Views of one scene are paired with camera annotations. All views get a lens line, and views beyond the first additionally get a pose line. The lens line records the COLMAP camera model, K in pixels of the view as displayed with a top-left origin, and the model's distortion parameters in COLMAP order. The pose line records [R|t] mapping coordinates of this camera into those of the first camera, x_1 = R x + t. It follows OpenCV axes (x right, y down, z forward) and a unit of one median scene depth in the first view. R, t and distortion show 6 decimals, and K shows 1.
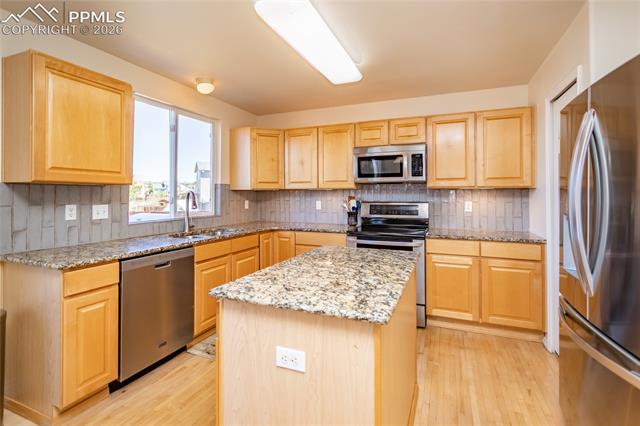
lens RADIAL K [[296.3, 0, 318.3], [0, 296.3, 194.3], [0, 0, 1]] dist [0.001626, 0.000102]
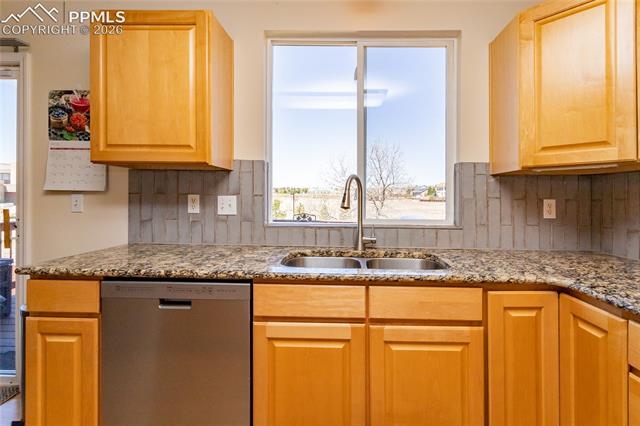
lens RADIAL K [[314.9, 0, 336.8], [0, 314.9, 205.7], [0, 0, 1]] dist [0.011203, 0.000080]
pose [[0.368124, 0.027641, -0.929366, 0.084489], [-0.007460, 0.999614, 0.026776, 0.028028], [0.929747, -0.002924, 0.368188, 0.730983]]
